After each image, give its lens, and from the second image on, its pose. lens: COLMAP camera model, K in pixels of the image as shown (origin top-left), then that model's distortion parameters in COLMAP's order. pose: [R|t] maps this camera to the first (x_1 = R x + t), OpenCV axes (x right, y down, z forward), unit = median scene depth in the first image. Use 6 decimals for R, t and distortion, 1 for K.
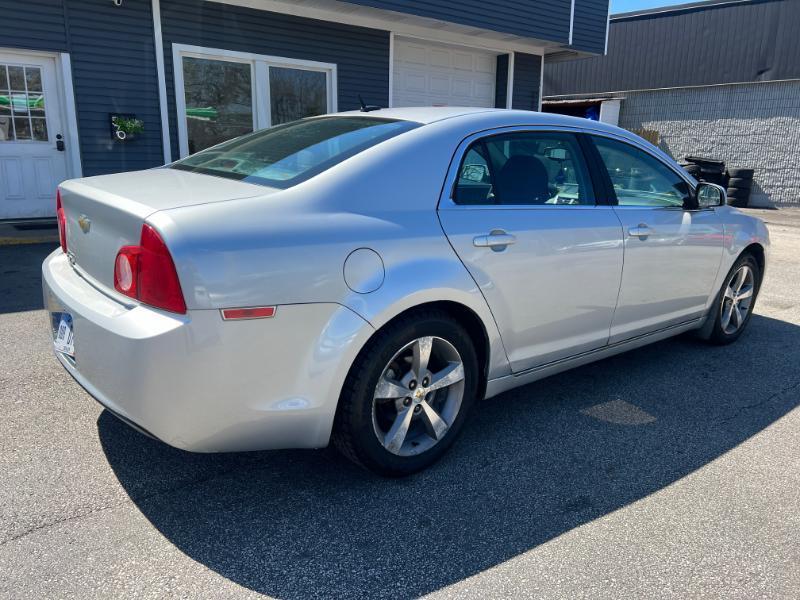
lens RADIAL K [[600.4, 0, 400.2], [0, 600.4, 298.1], [0, 0, 1]] dist [0.048501, -0.053101]
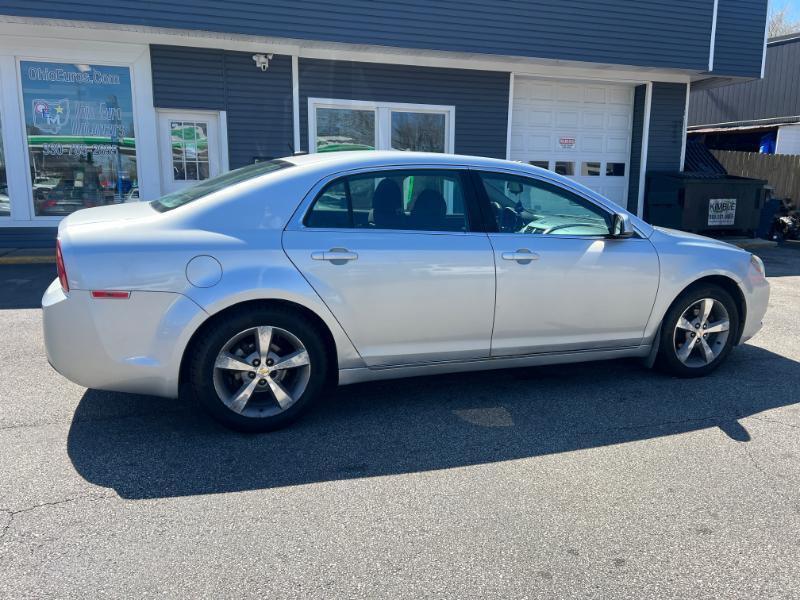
lens RADIAL K [[600.4, 0, 399.0], [0, 600.4, 296.3], [0, 0, 1]] dist [0.048501, -0.053101]
pose [[0.944448, 0.050201, -0.324804, 0.208660], [-0.068137, 0.996702, -0.044076, 0.010557], [0.321520, 0.063759, 0.944754, -0.043279]]
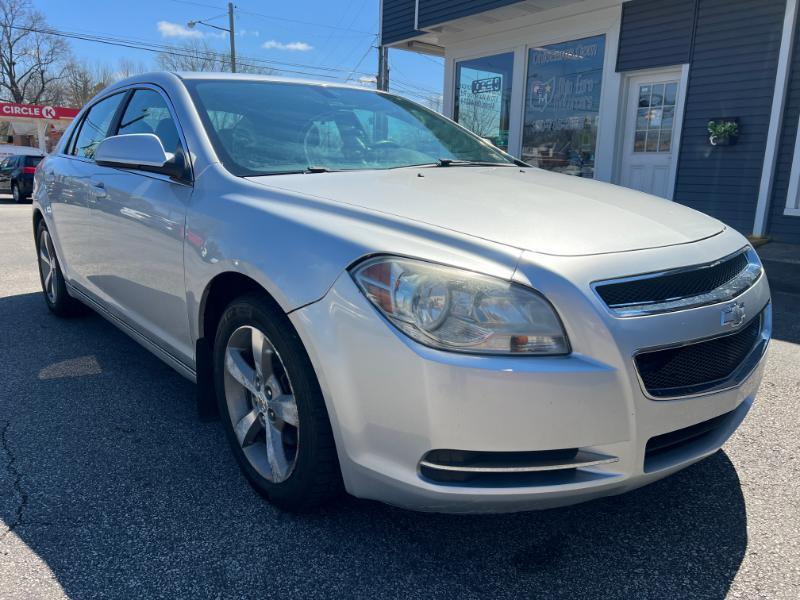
lens RADIAL K [[600.4, 0, 401.0], [0, 600.4, 298.6], [0, 0, 1]] dist [0.048501, -0.053101]
pose [[0.008348, 0.192025, -0.981355, 0.495884], [-0.248973, 0.950882, 0.183944, -0.089324], [0.968474, 0.242796, 0.055747, 0.538765]]
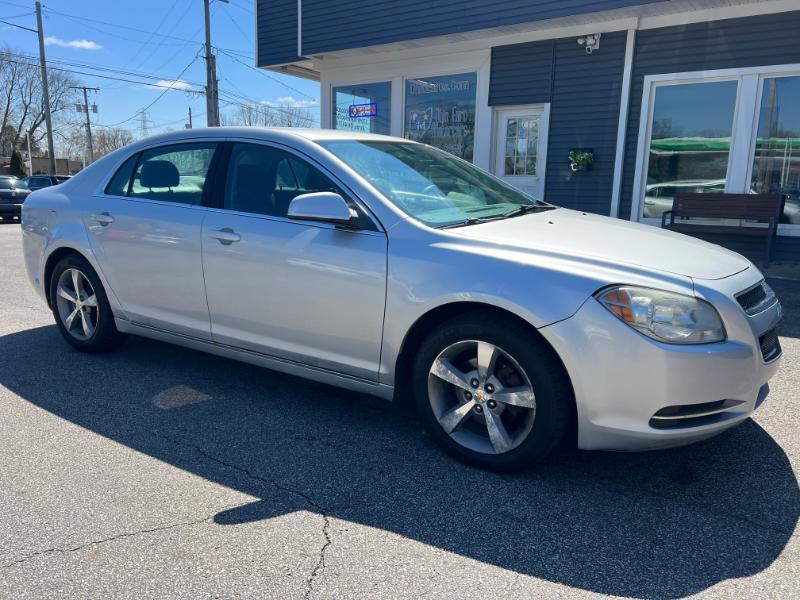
lens RADIAL K [[600.4, 0, 394.7], [0, 600.4, 300.6], [0, 0, 1]] dist [0.048501, -0.053101]
pose [[0.295995, 0.171269, -0.939709, 0.545162], [-0.230527, 0.967522, 0.103726, -0.066297], [0.926954, 0.185926, 0.325864, 0.363539]]
